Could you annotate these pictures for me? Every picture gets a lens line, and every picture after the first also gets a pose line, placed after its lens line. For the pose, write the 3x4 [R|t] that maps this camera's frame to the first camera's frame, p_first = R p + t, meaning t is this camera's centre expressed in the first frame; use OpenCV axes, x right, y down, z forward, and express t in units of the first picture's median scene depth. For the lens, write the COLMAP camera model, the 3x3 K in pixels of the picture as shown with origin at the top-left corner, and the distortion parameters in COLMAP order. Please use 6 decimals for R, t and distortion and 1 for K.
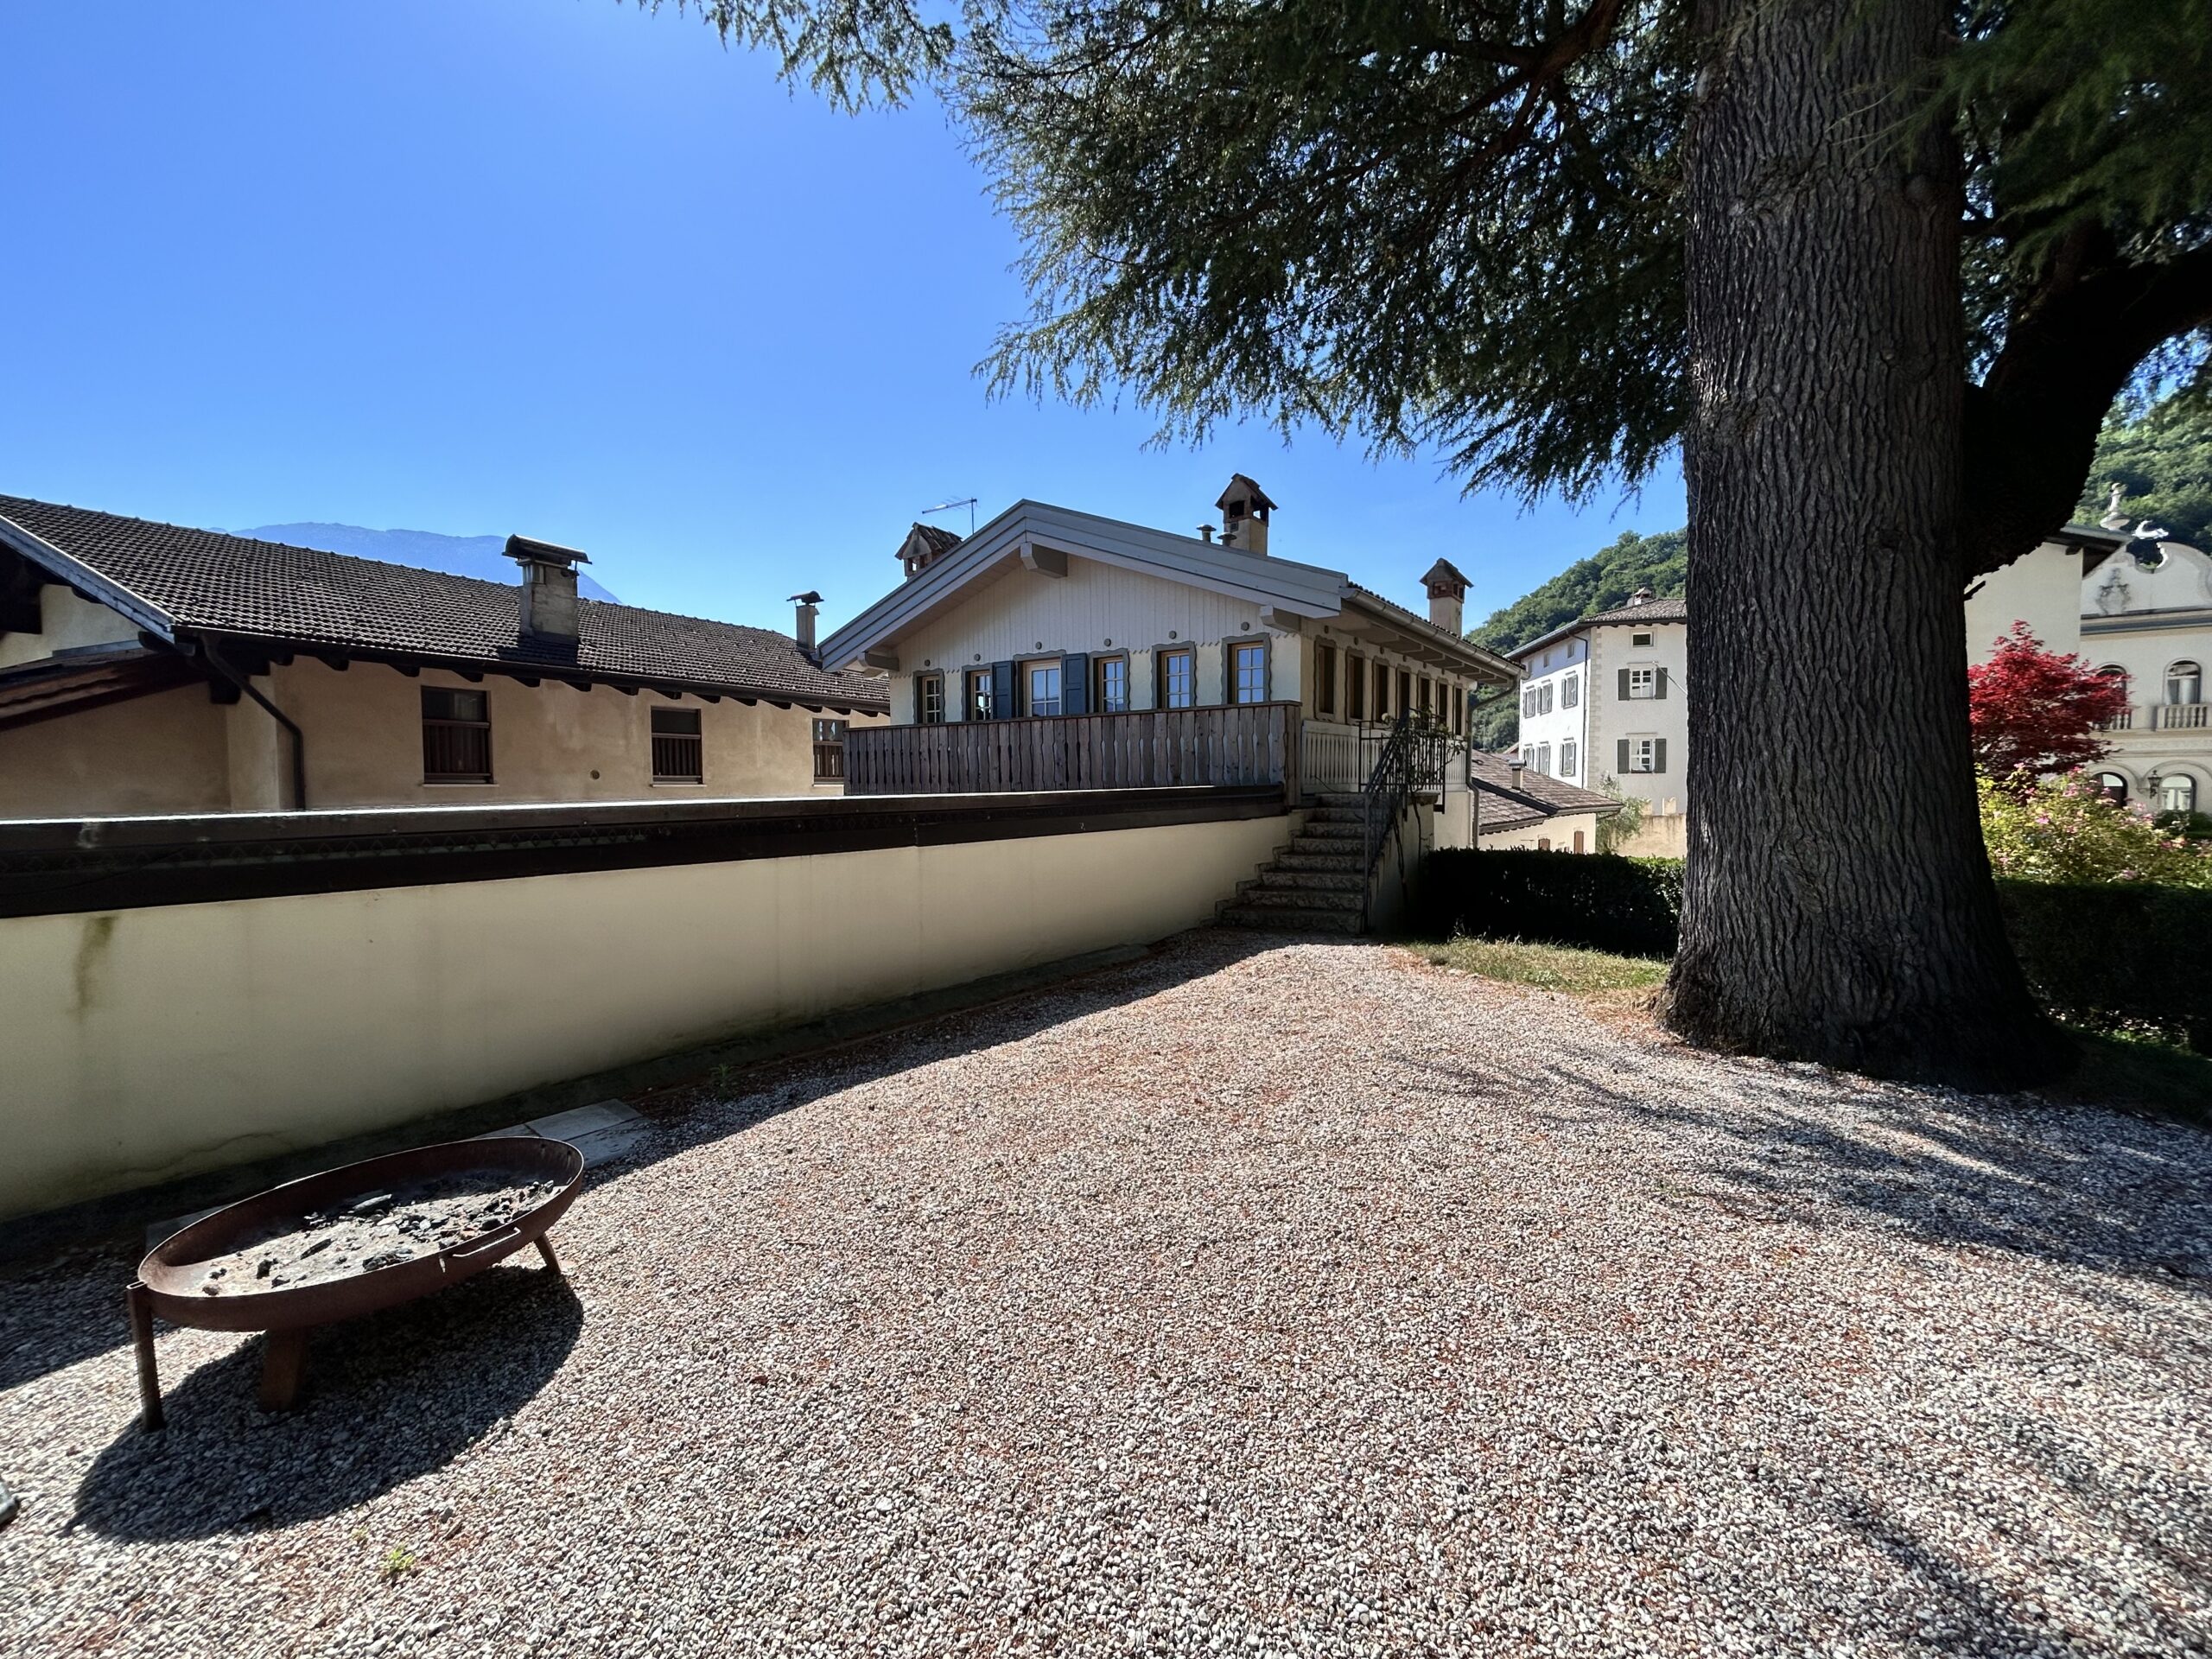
lens RADIAL K [[889.0, 0, 1096.6], [0, 889.0, 838.5], [0, 0, 1]] dist [0.000808, -0.000001]
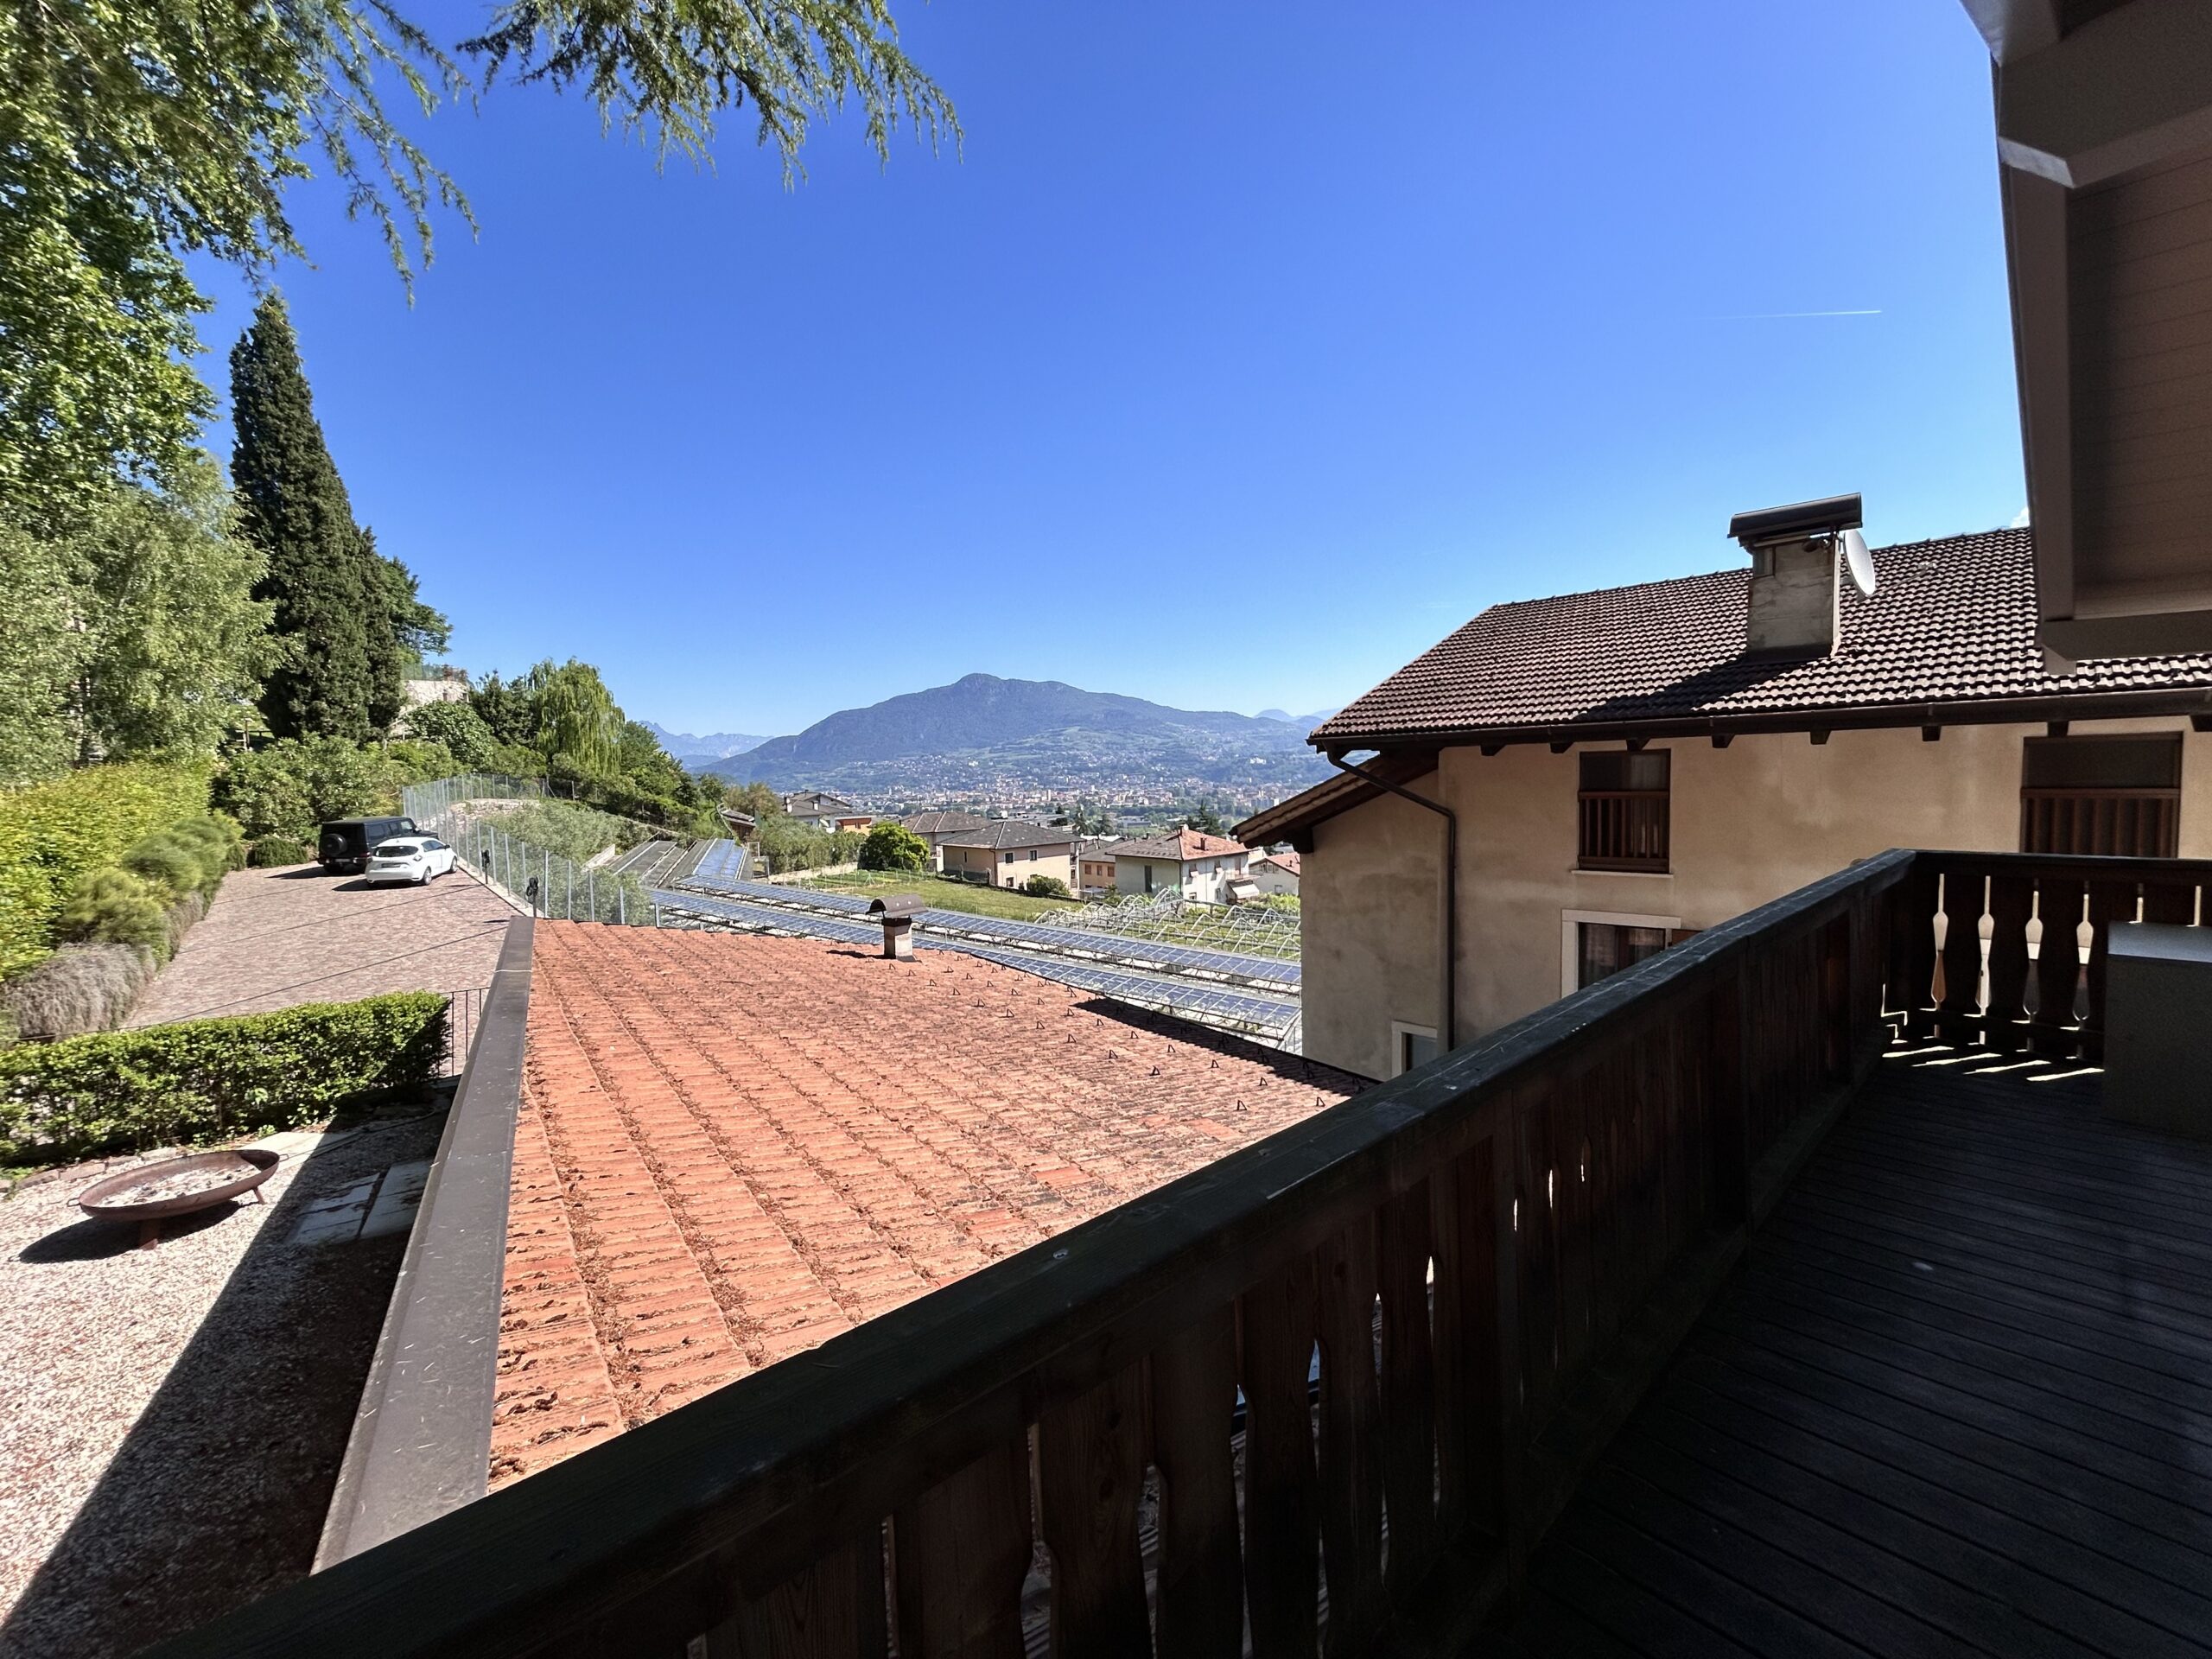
lens RADIAL K [[889.0, 0, 1107.0], [0, 889.0, 828.1], [0, 0, 1]] dist [0.000808, -0.000001]
pose [[-0.193691, 0.067359, -0.978748, 0.126520], [-0.030477, 0.996746, 0.074628, -0.147241], [0.980589, 0.044284, -0.191007, 0.720397]]
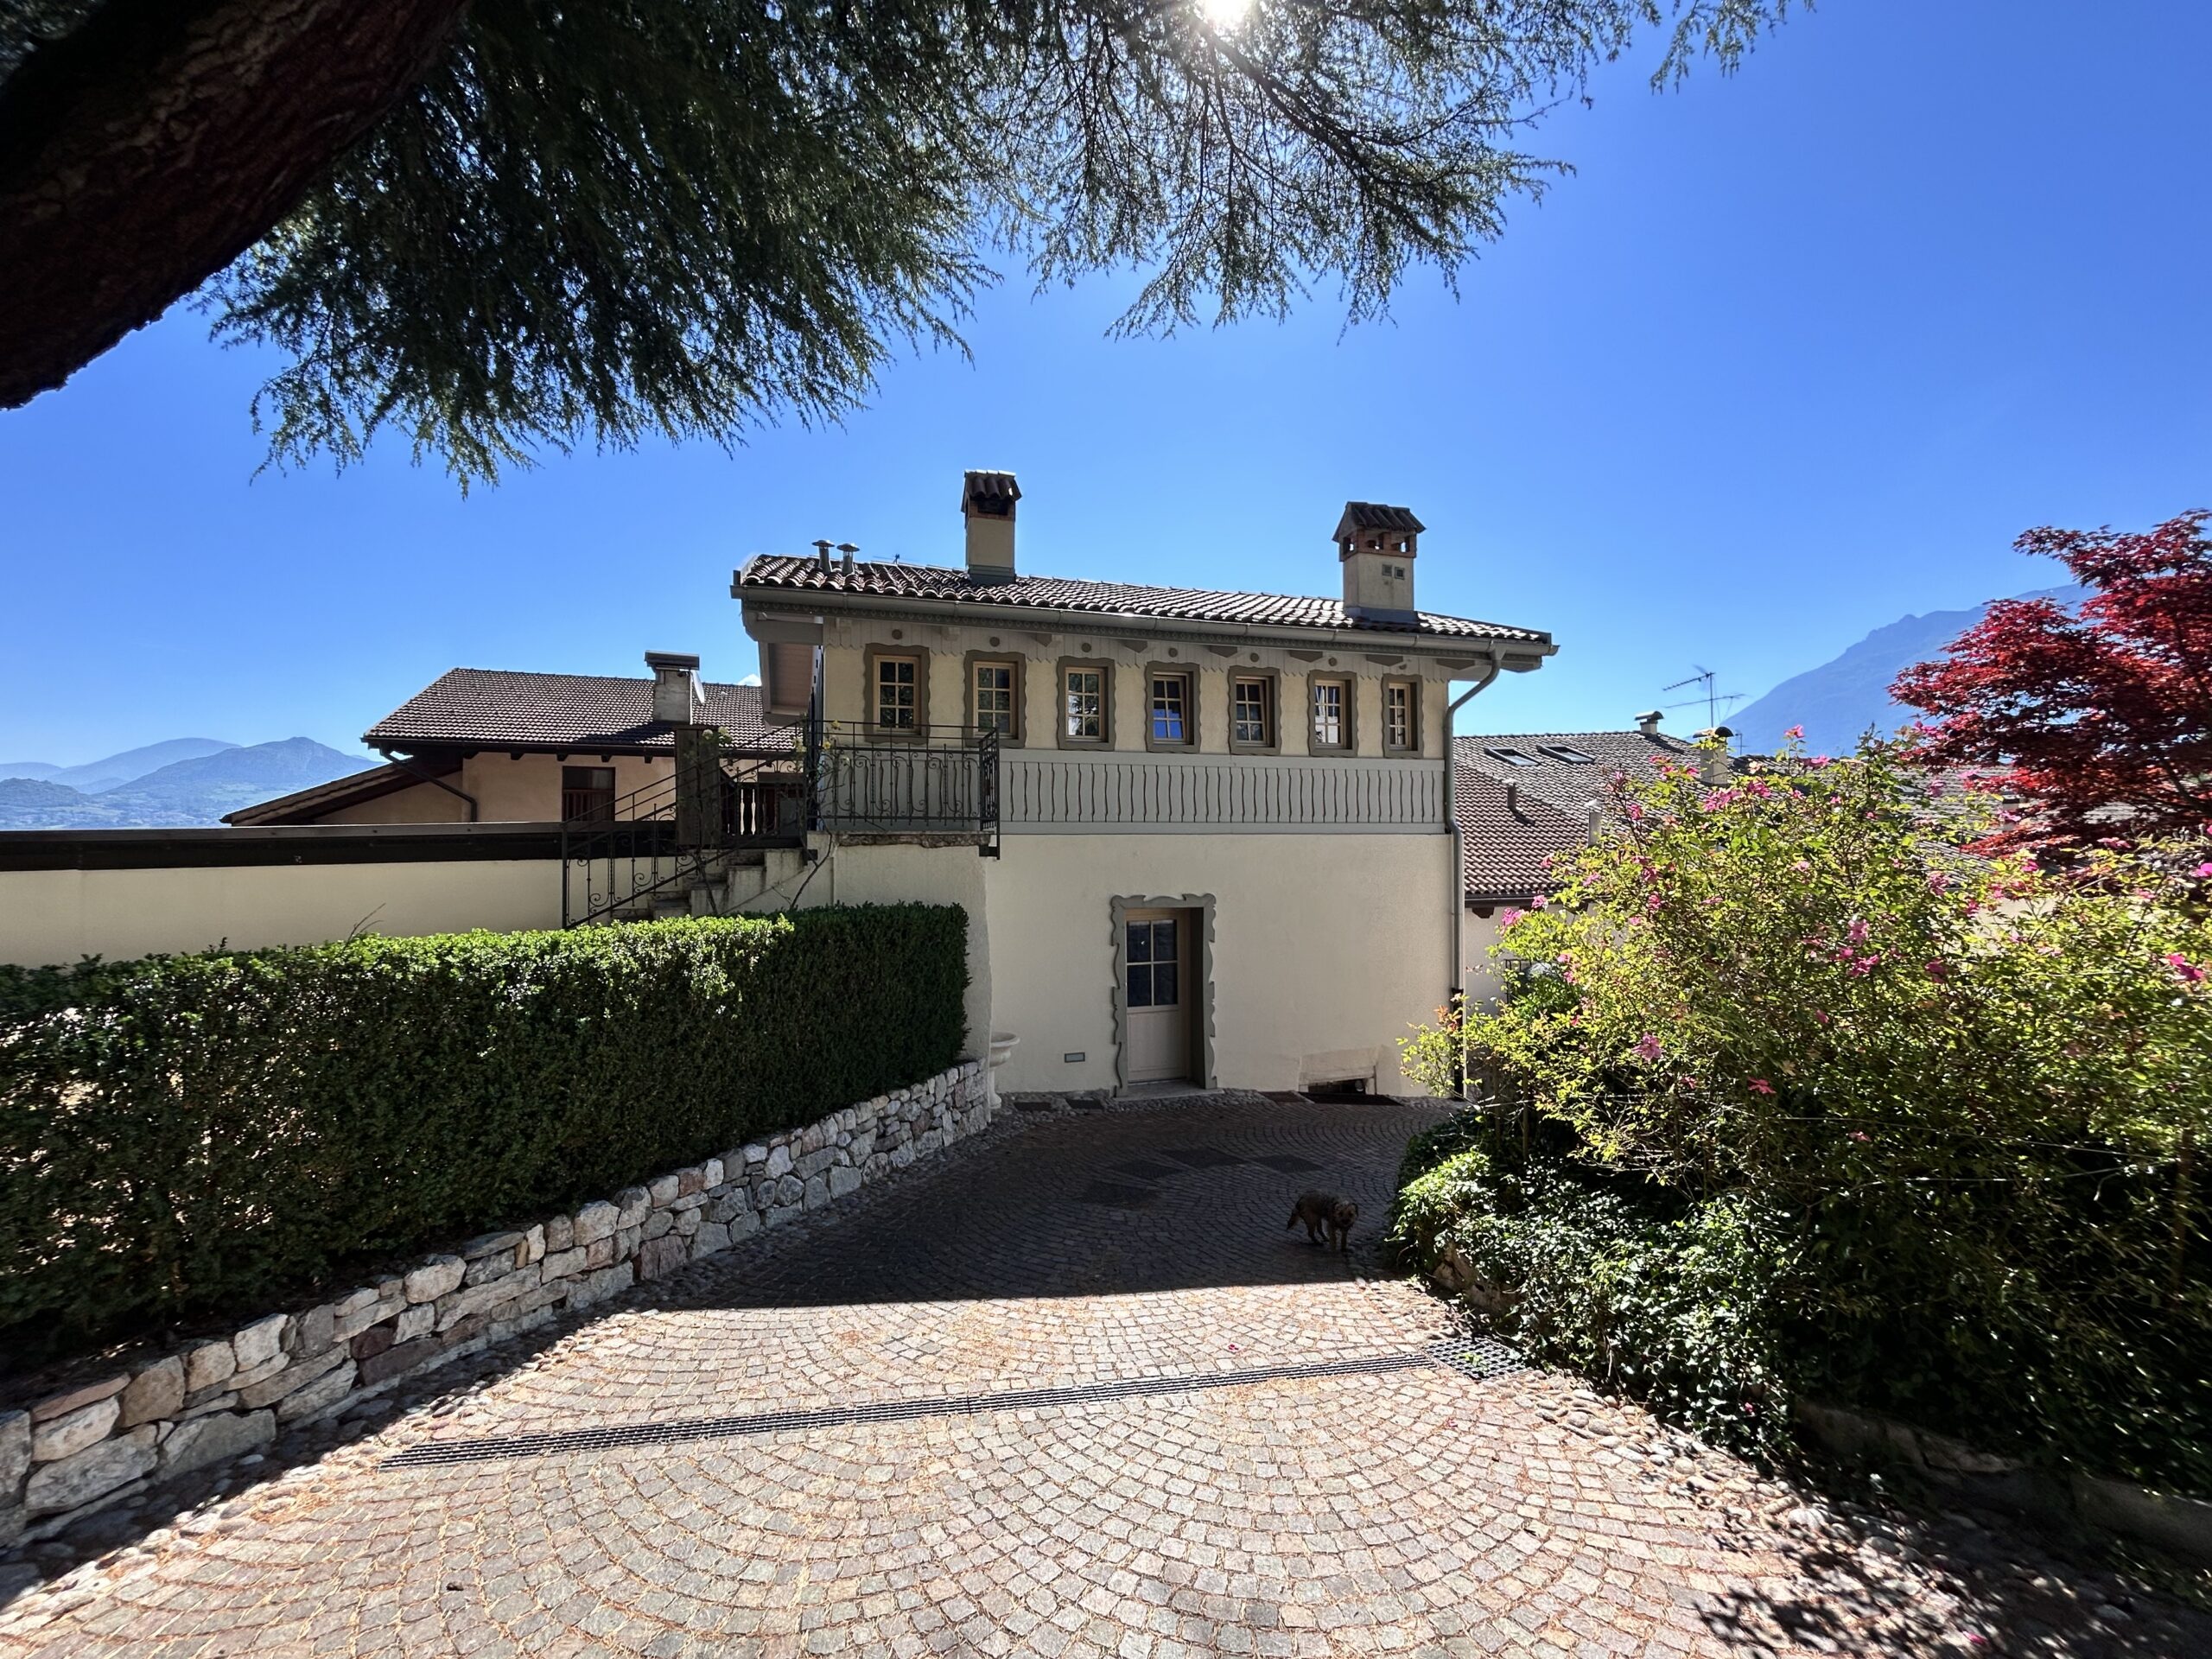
lens RADIAL K [[889.0, 0, 1095.7], [0, 889.0, 838.0], [0, 0, 1]] dist [0.000808, -0.000001]
pose [[0.814017, -0.011408, -0.580730, 0.701414], [-0.032026, 0.997405, -0.064484, 0.002505], [0.579958, 0.071090, 0.811539, 0.360712]]
